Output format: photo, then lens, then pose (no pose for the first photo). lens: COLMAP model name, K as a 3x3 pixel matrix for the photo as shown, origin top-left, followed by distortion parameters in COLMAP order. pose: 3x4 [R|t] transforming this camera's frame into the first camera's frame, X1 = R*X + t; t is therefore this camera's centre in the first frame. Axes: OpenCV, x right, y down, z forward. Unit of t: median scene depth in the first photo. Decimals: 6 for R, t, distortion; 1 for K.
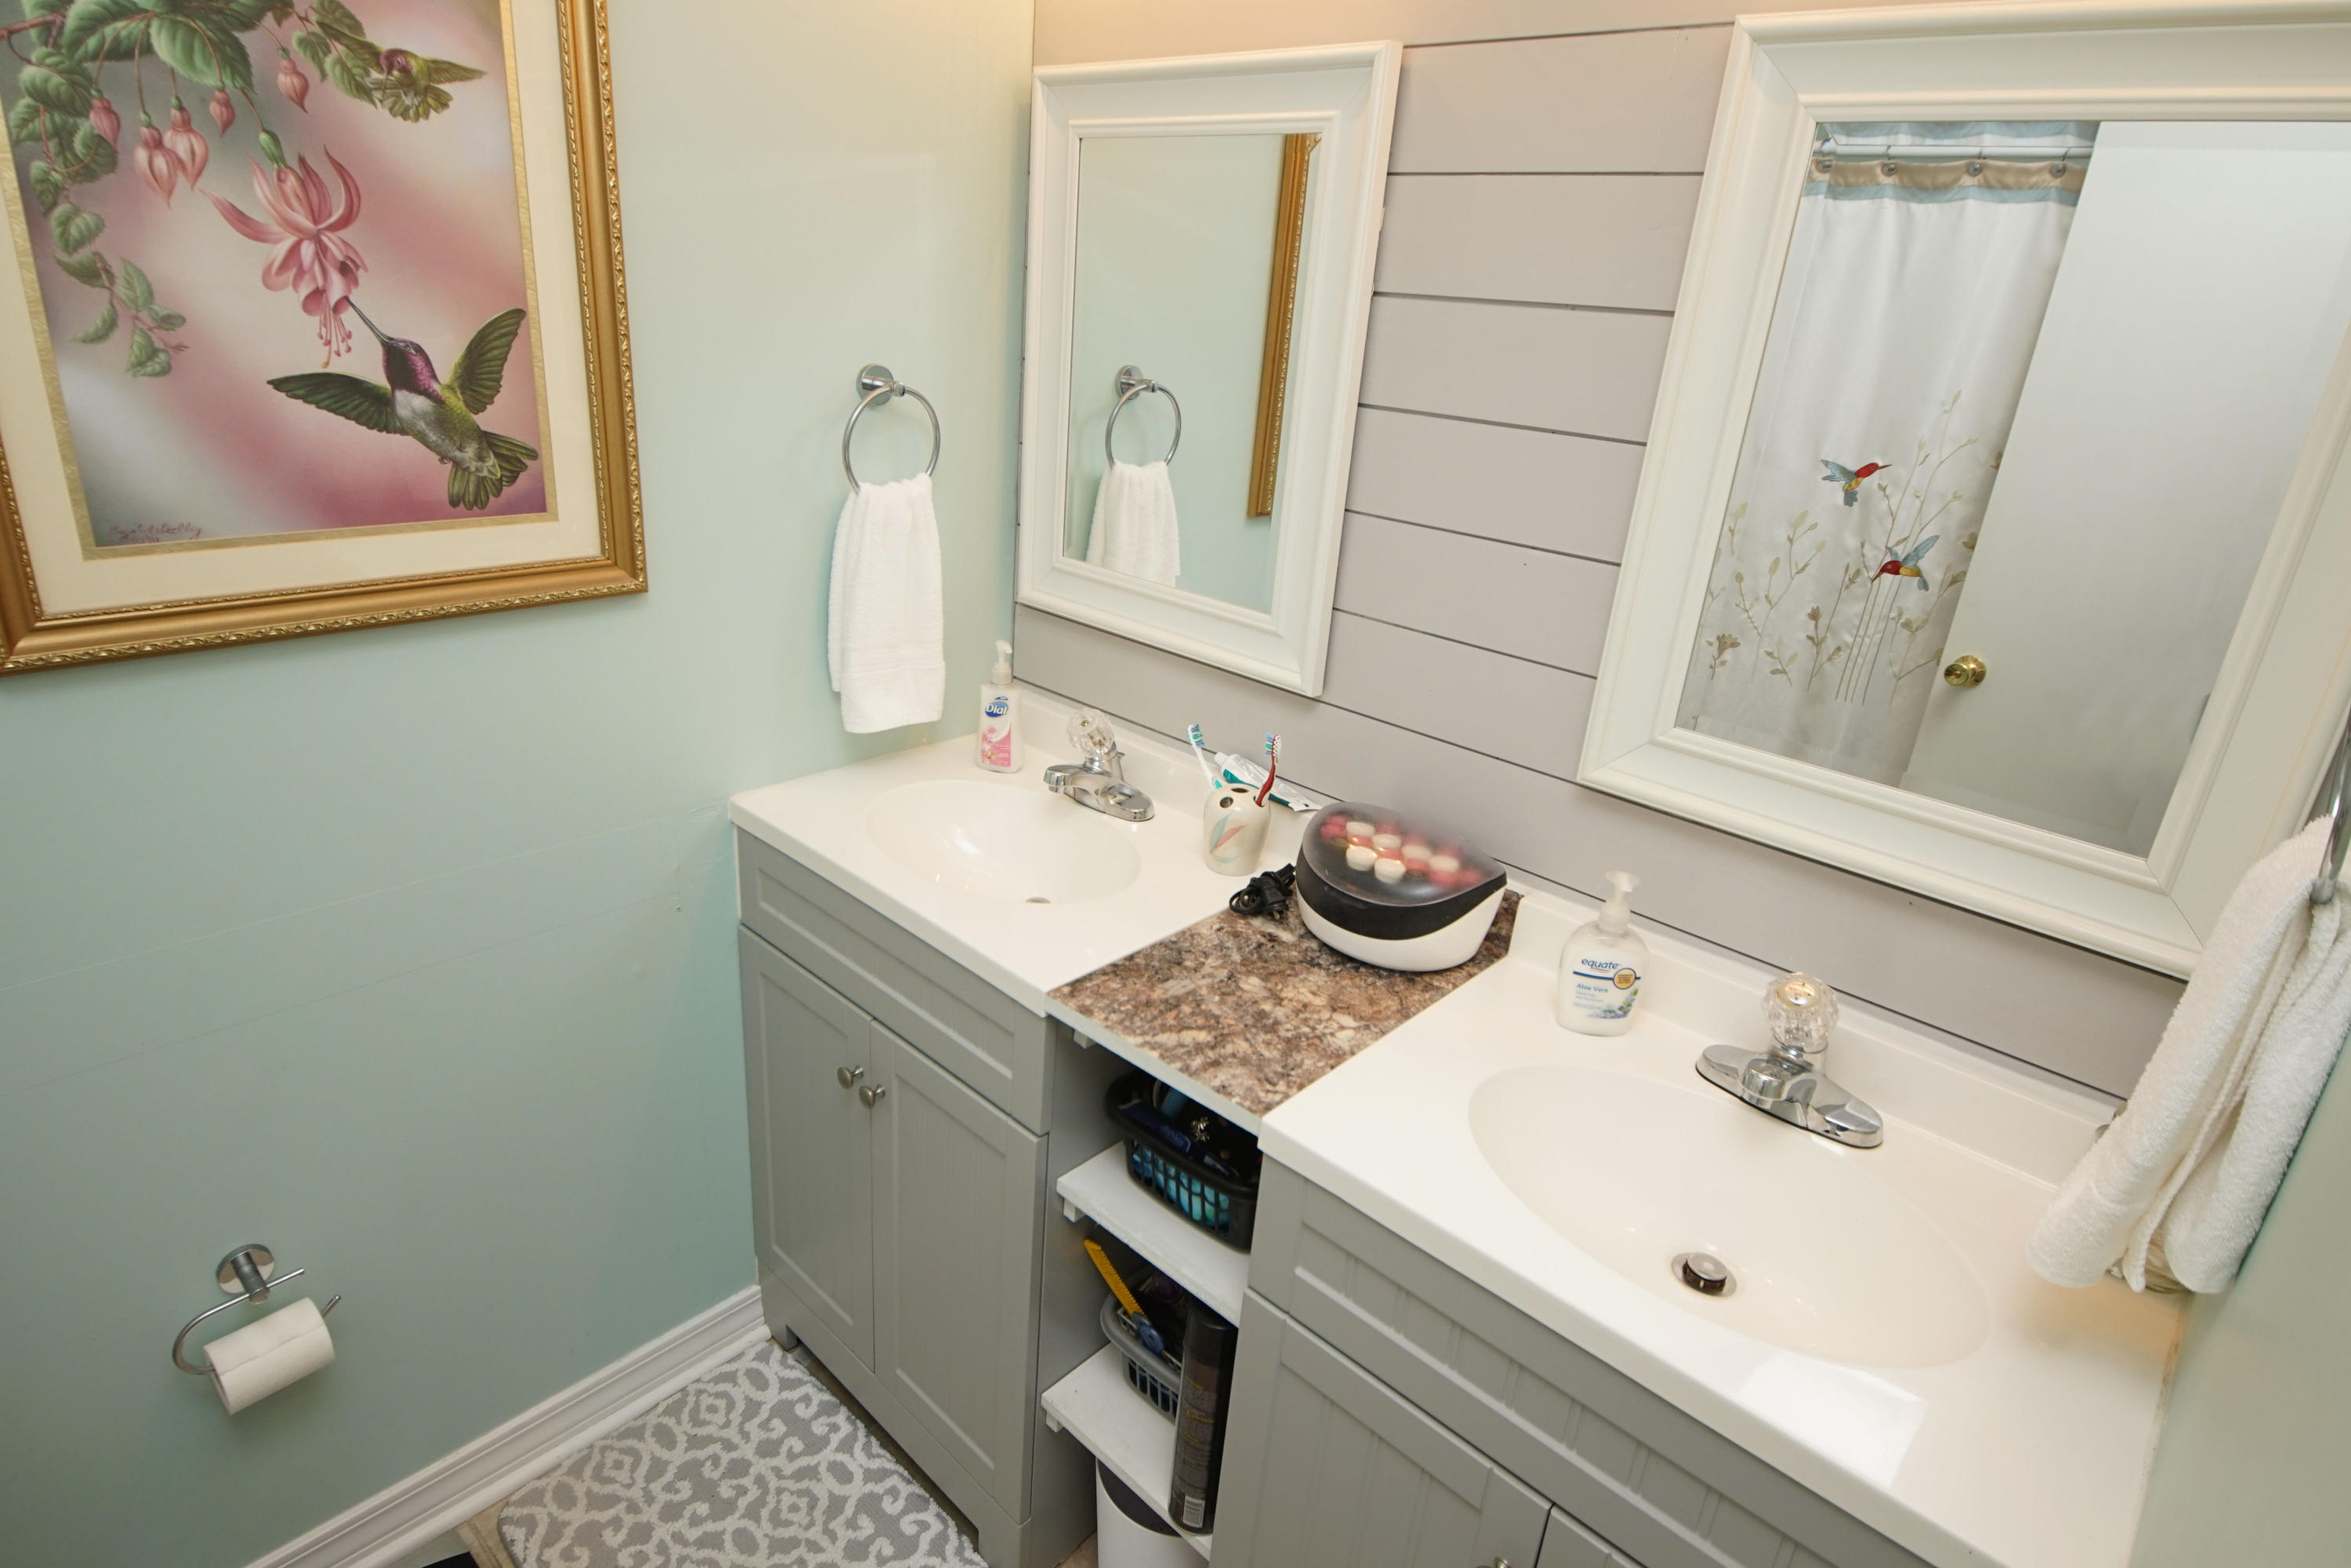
lens RADIAL K [[1259.3, 0, 1155.6], [0, 1259.3, 762.2], [0, 0, 1]] dist [0.029113, -0.028607]
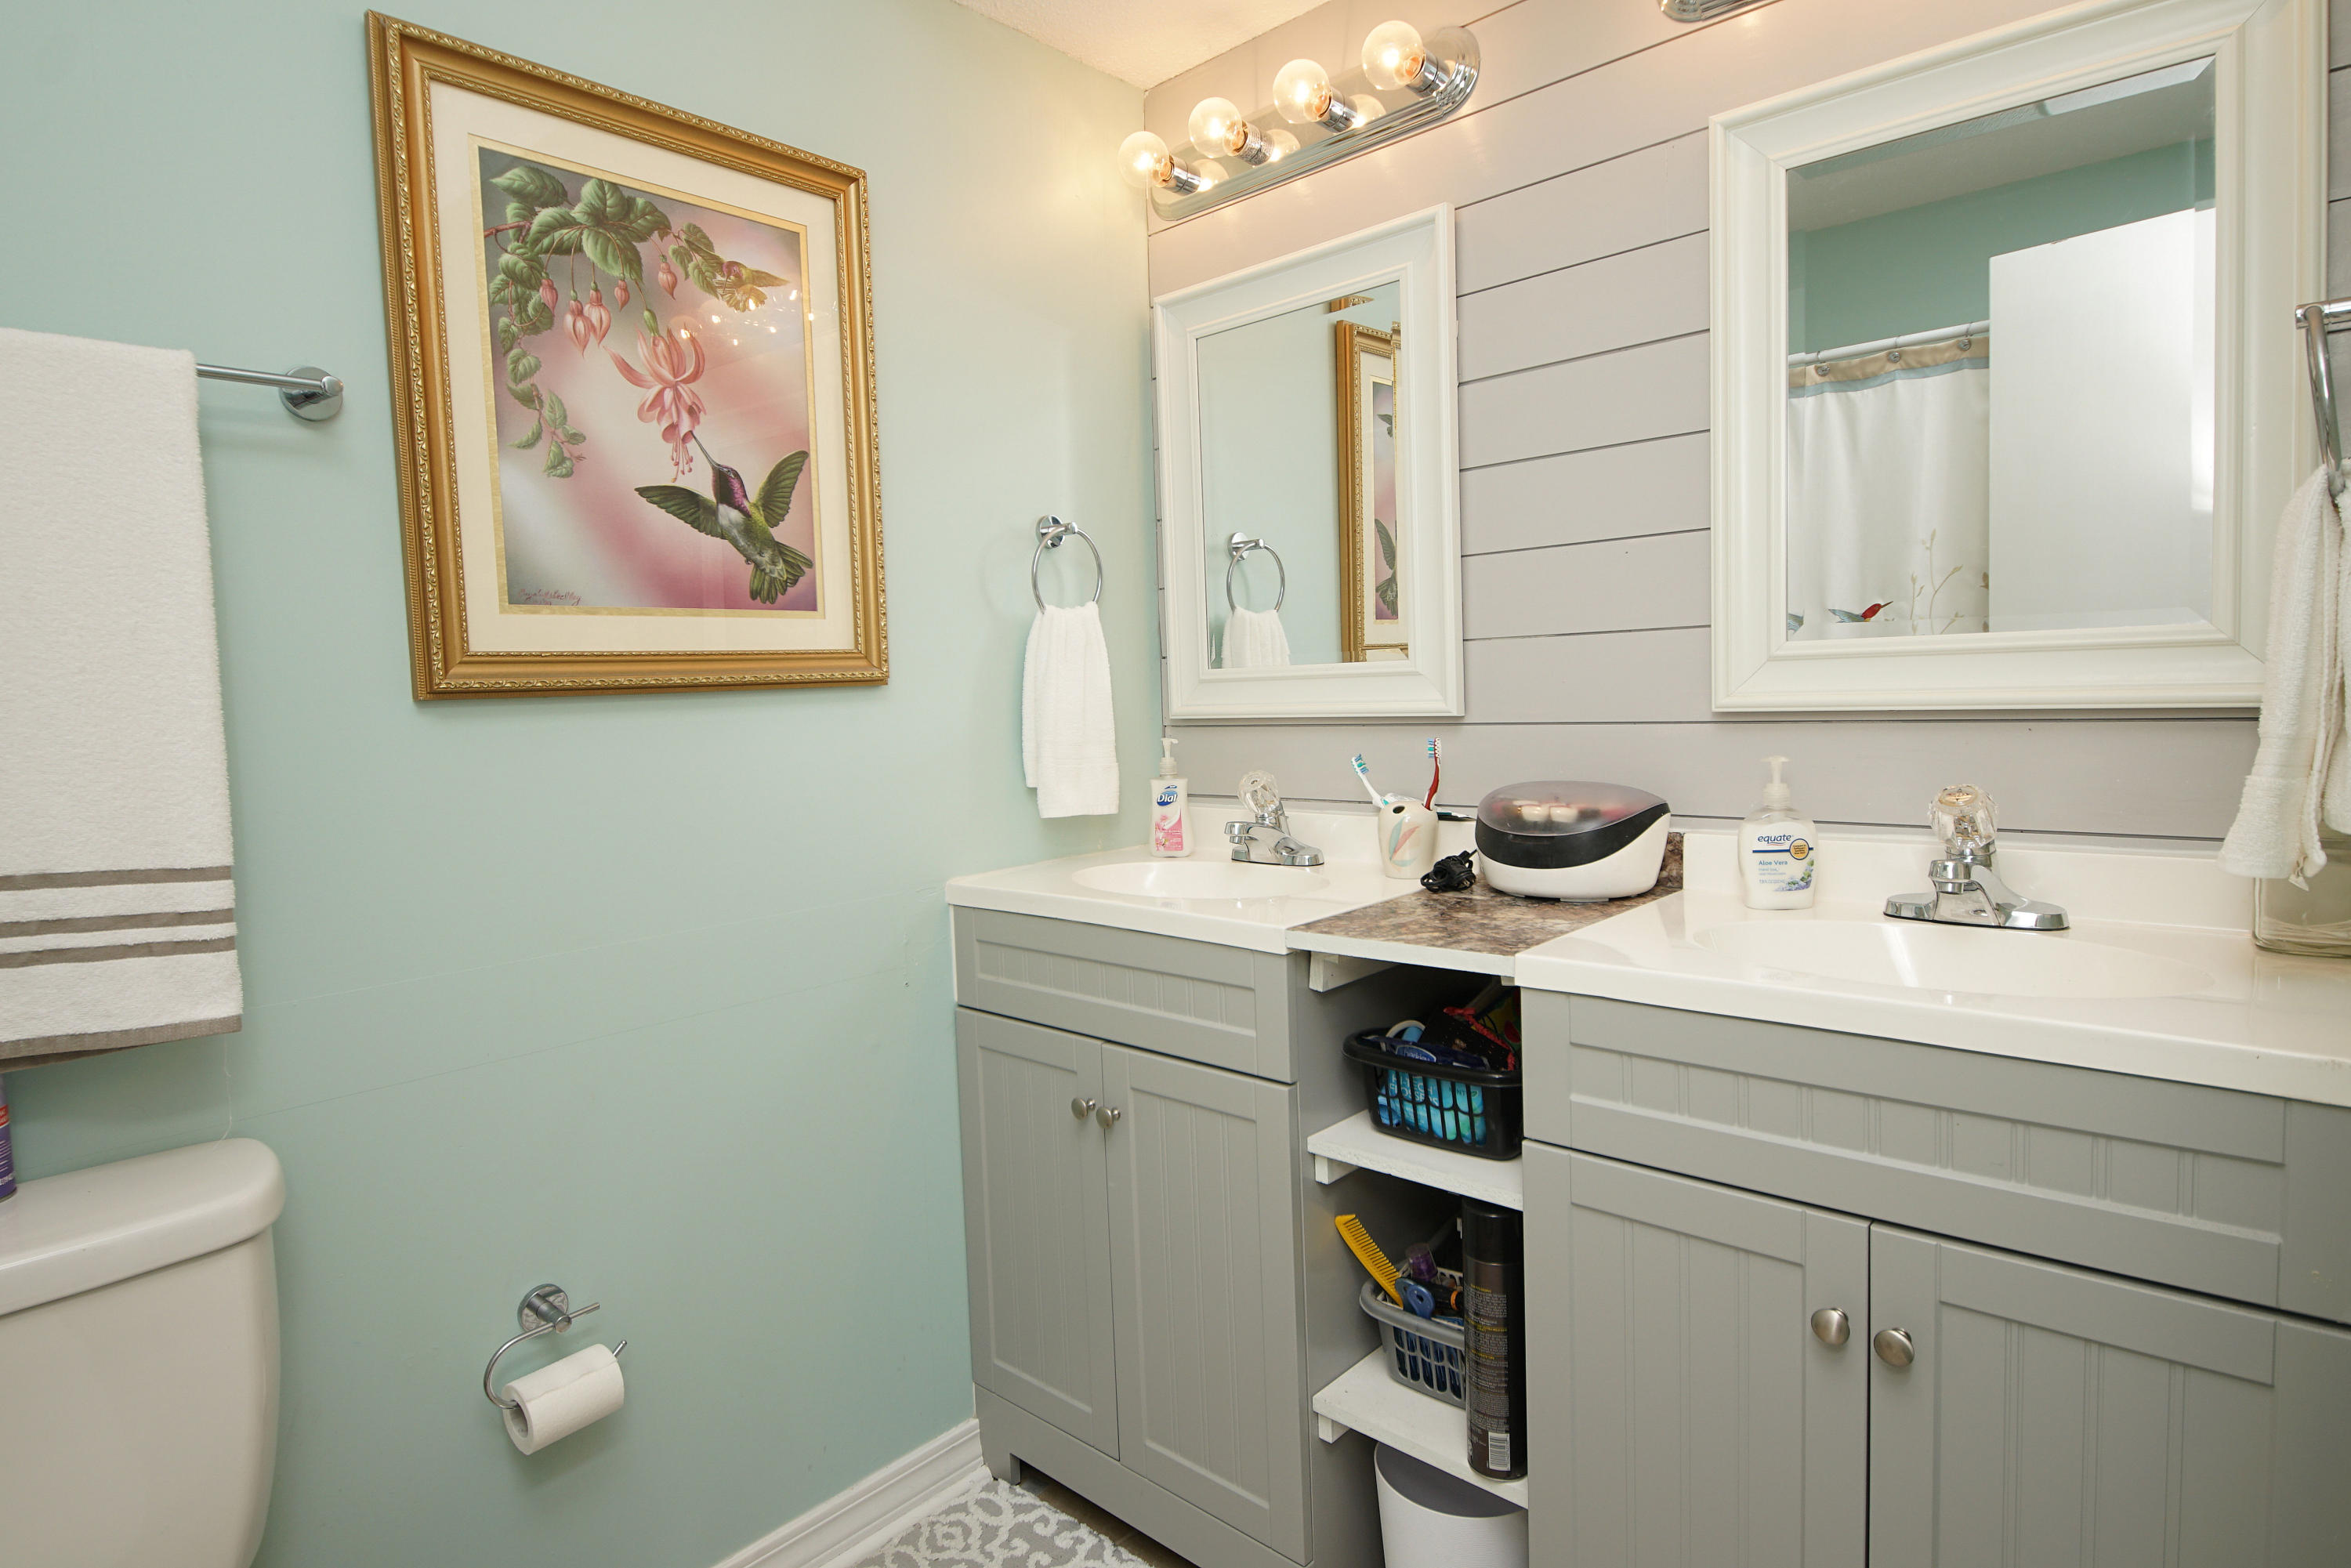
lens RADIAL K [[1259.3, 0, 1155.4], [0, 1259.3, 761.3], [0, 0, 1]] dist [0.029113, -0.028607]
pose [[0.994079, -0.108662, 0.000214, -0.170777], [0.103826, 0.949252, -0.296887, 0.331973], [0.032057, 0.295151, 0.954913, -0.106907]]
